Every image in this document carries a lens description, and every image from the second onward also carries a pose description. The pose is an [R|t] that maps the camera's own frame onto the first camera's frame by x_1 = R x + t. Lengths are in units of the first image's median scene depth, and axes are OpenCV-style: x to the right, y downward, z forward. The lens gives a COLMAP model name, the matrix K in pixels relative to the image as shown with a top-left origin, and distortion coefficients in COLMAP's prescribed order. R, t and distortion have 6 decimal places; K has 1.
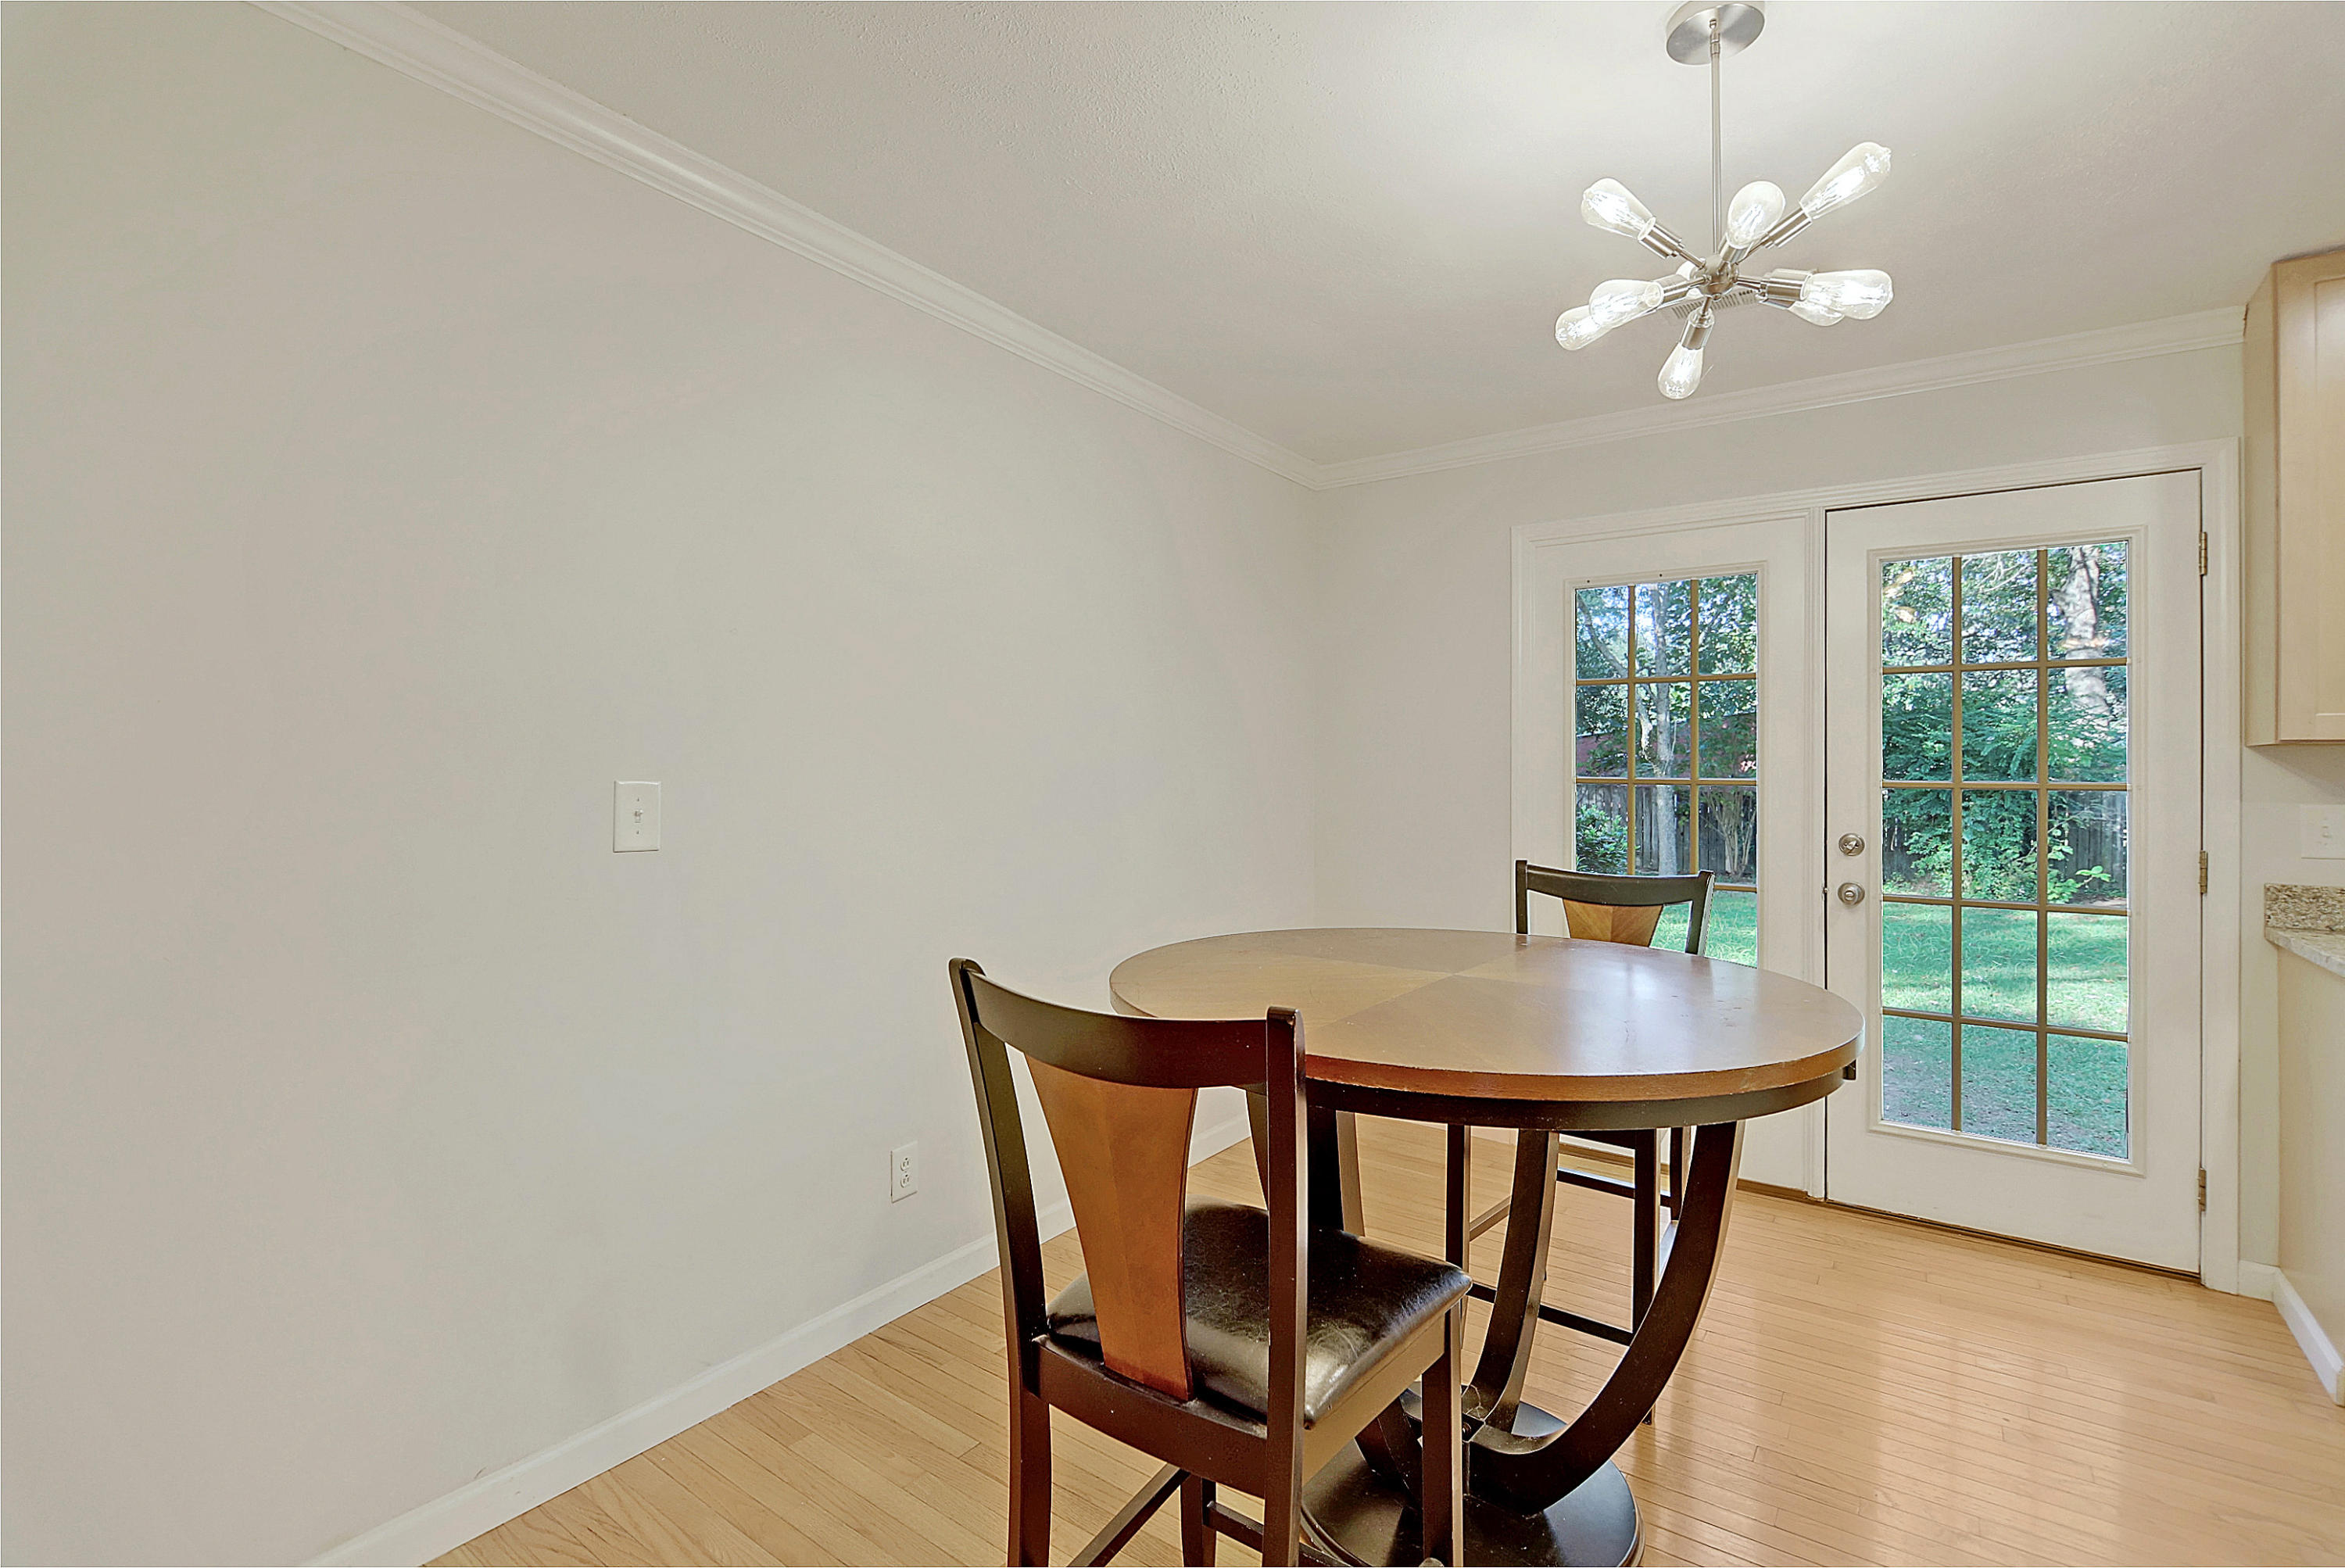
lens RADIAL K [[1077.4, 0, 1167.2], [0, 1077.4, 789.2], [0, 0, 1]] dist [-0.003464, -0.003440]
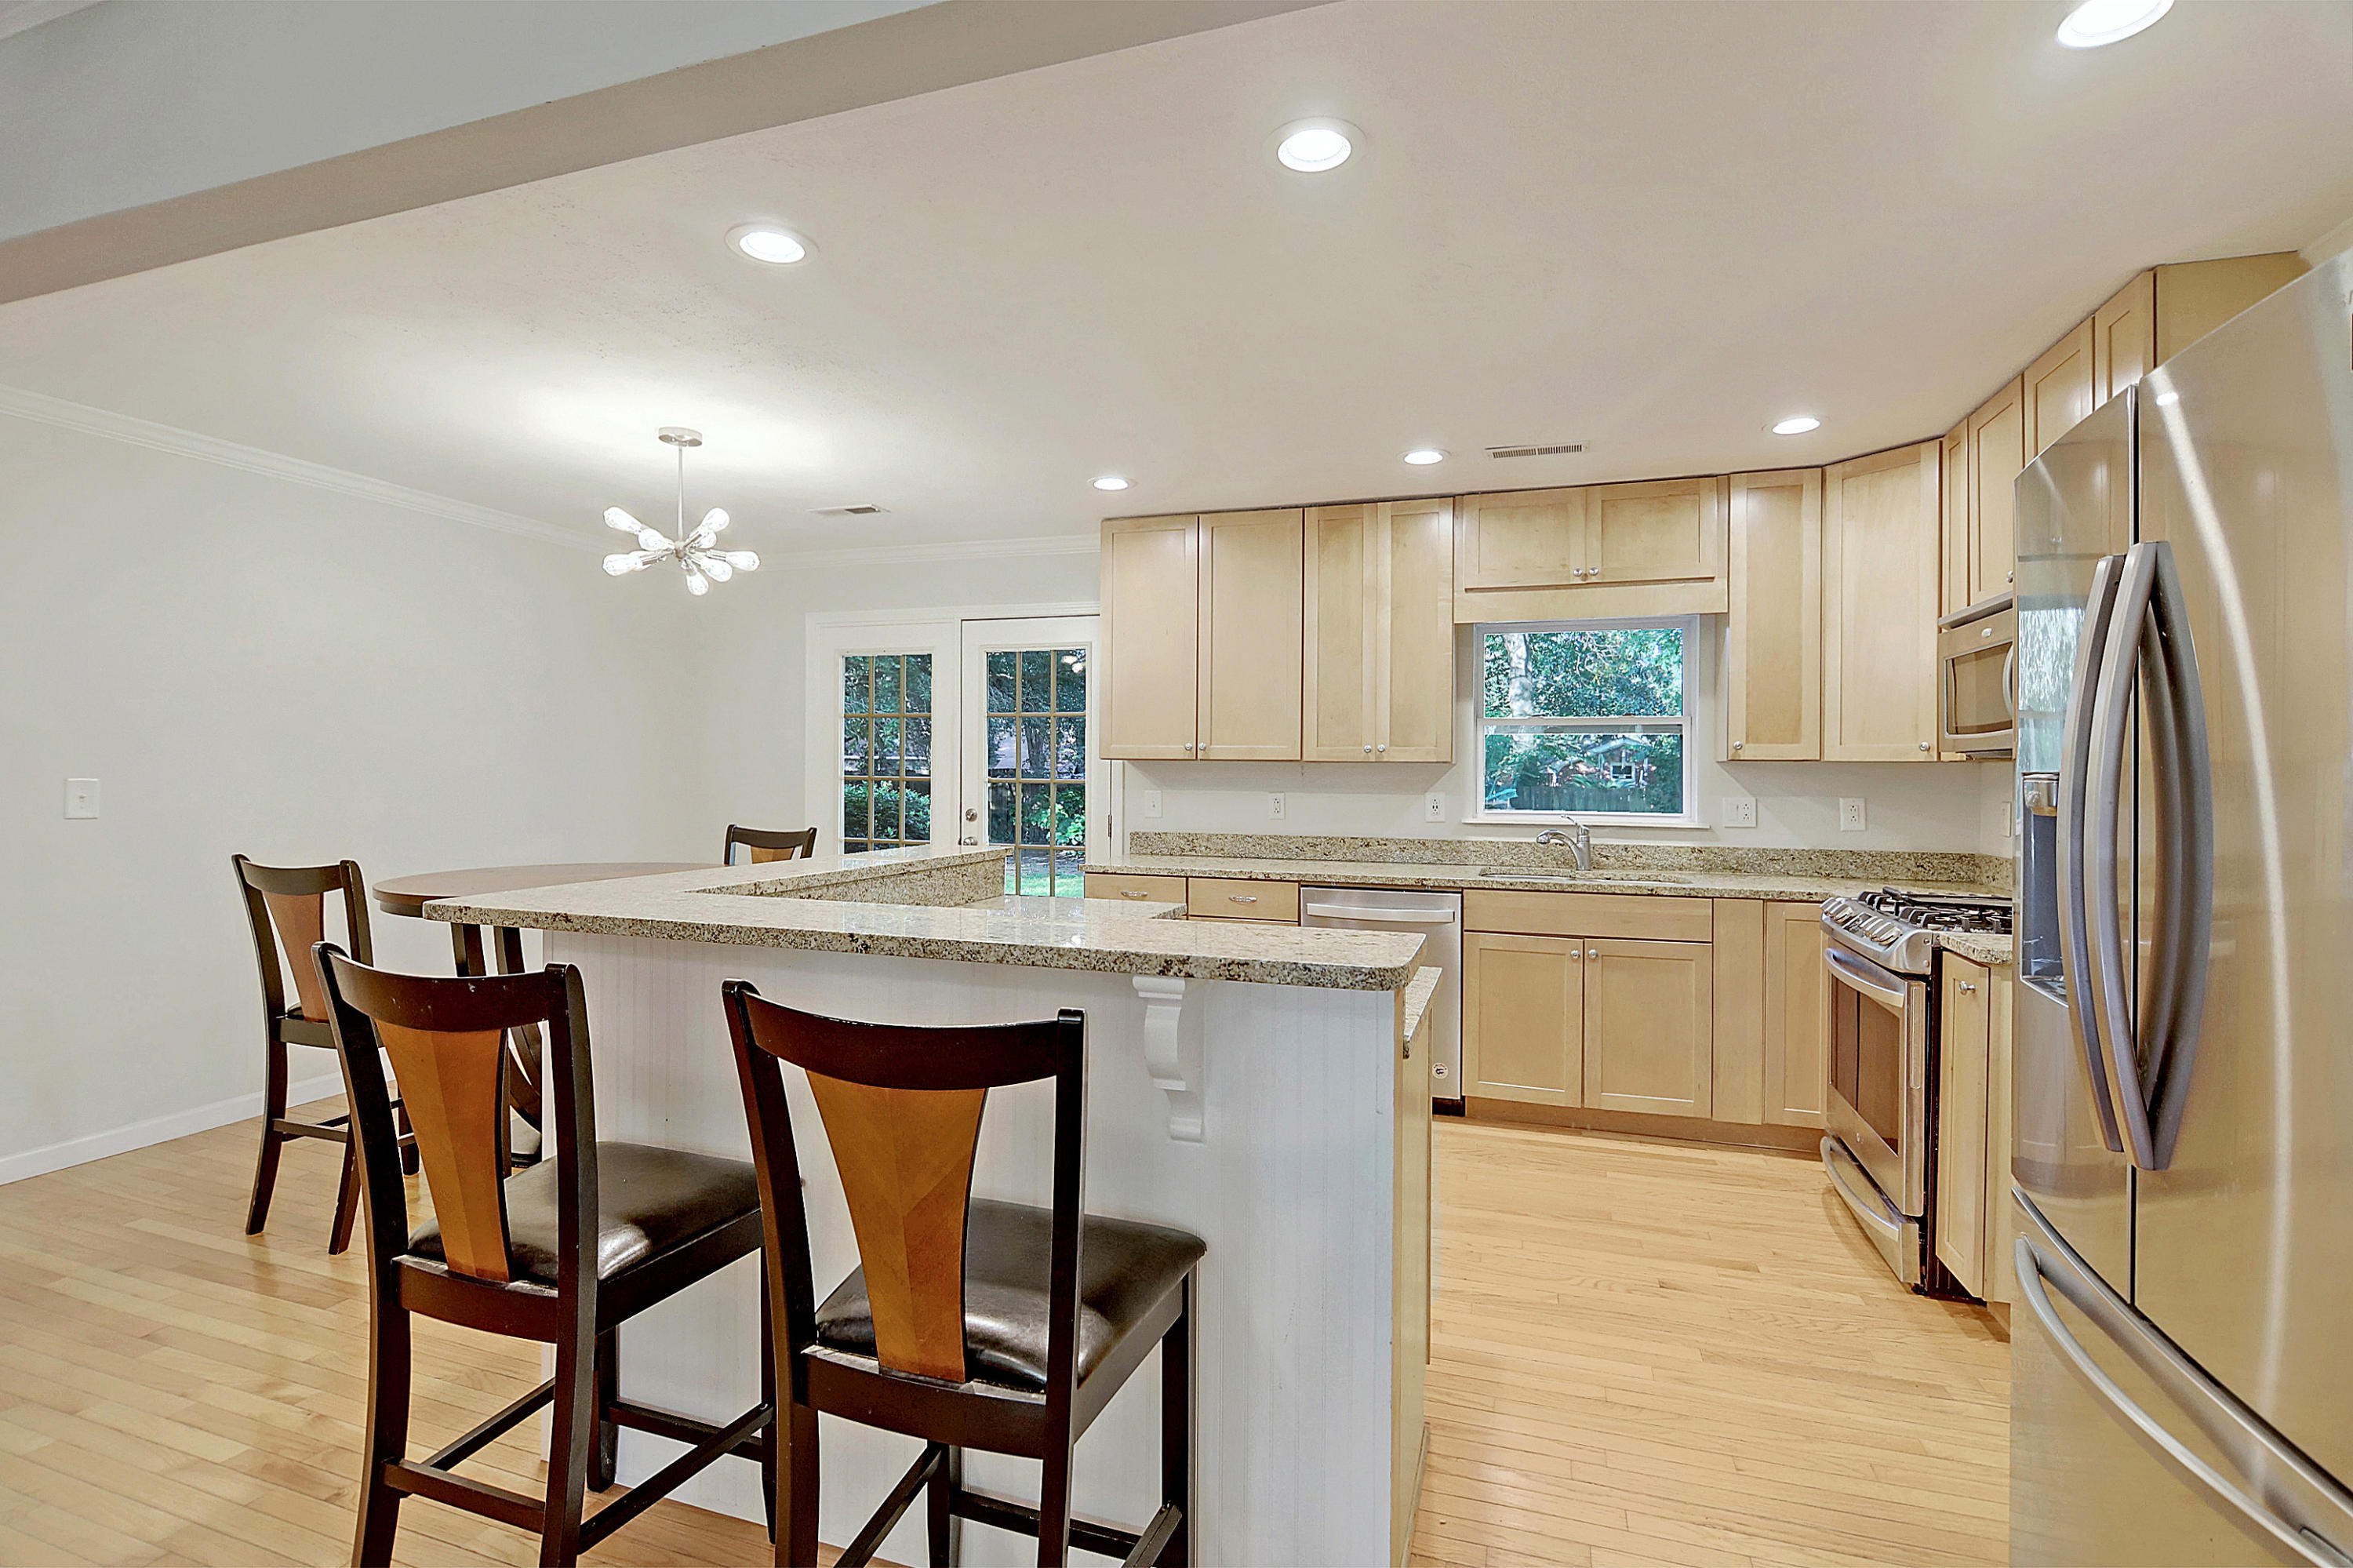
lens RADIAL K [[1081.1, 0, 1164.1], [0, 1081.1, 765.2], [0, 0, 1]] dist [-0.003464, -0.003440]
pose [[0.955722, 0.003574, 0.294250, 0.511147], [0.002245, 0.999809, -0.019434, 0.007200], [-0.294263, 0.019234, 0.955531, -0.896399]]
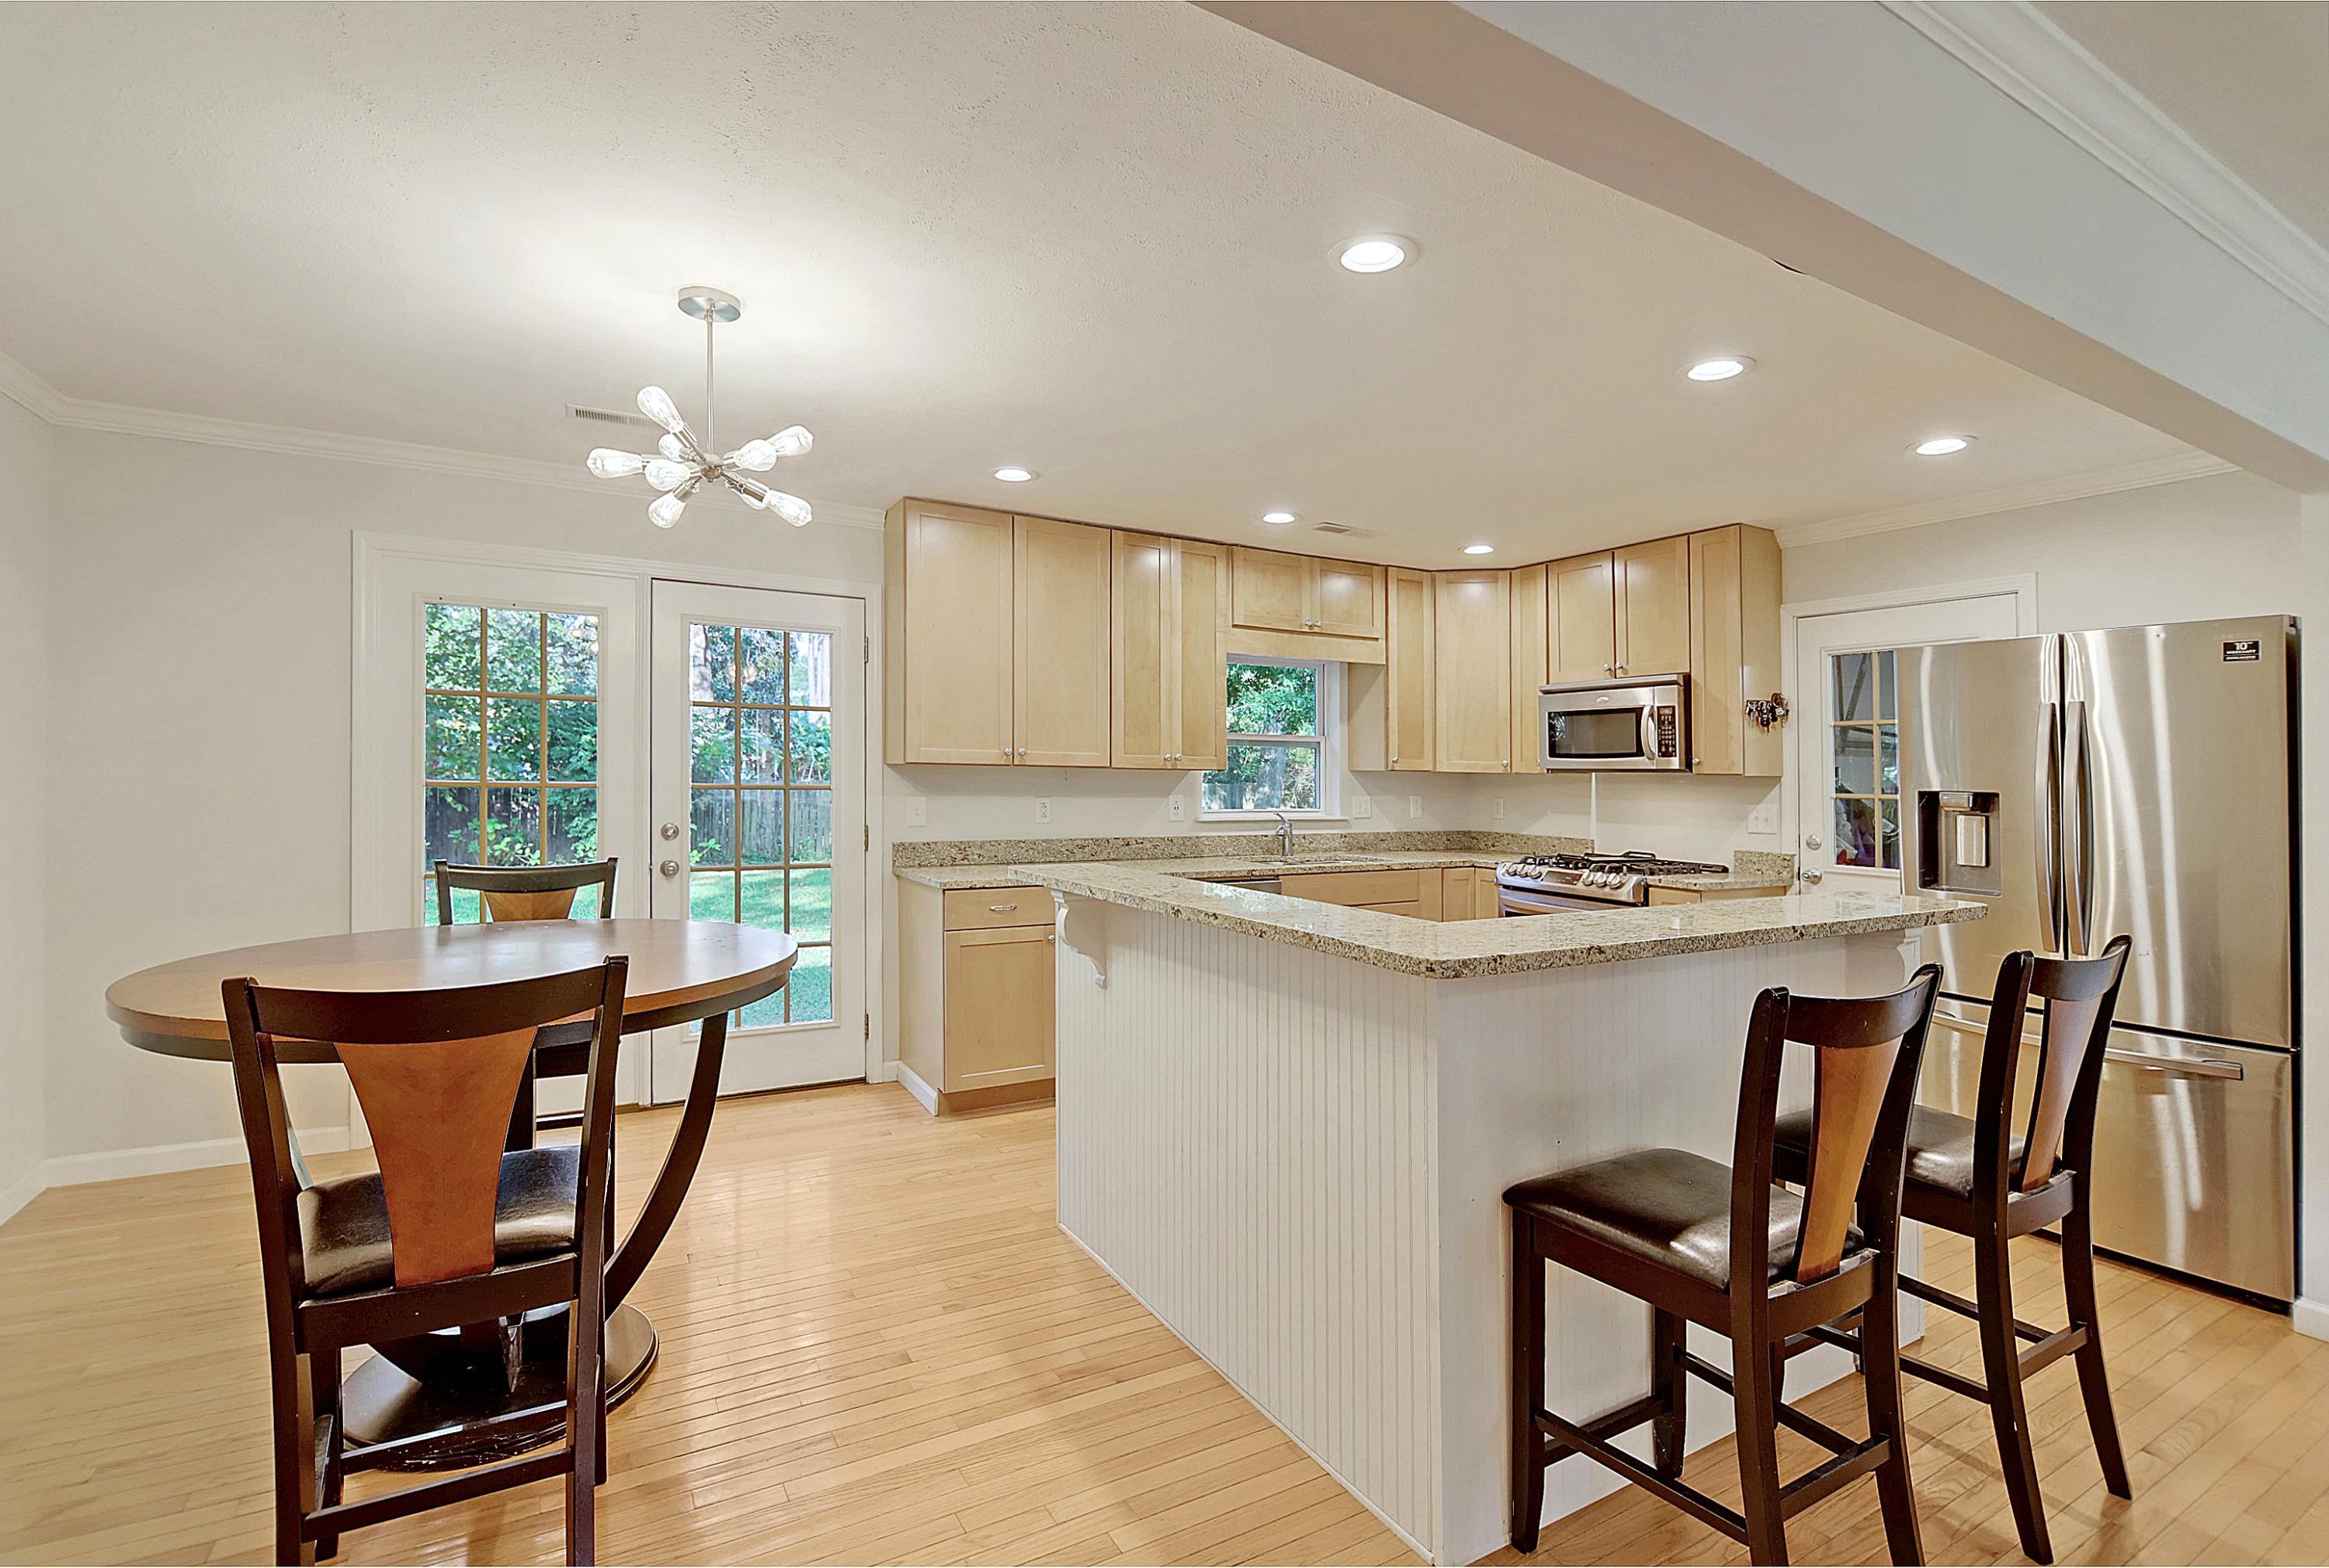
lens RADIAL K [[1070.0, 0, 1188.6], [0, 1070.0, 765.5], [0, 0, 1]] dist [-0.003464, -0.003440]
pose [[0.402949, 0.005644, 0.915205, -0.388837], [0.003061, 0.999967, -0.007514, -0.023120], [-0.915217, 0.005830, 0.402919, -0.153787]]
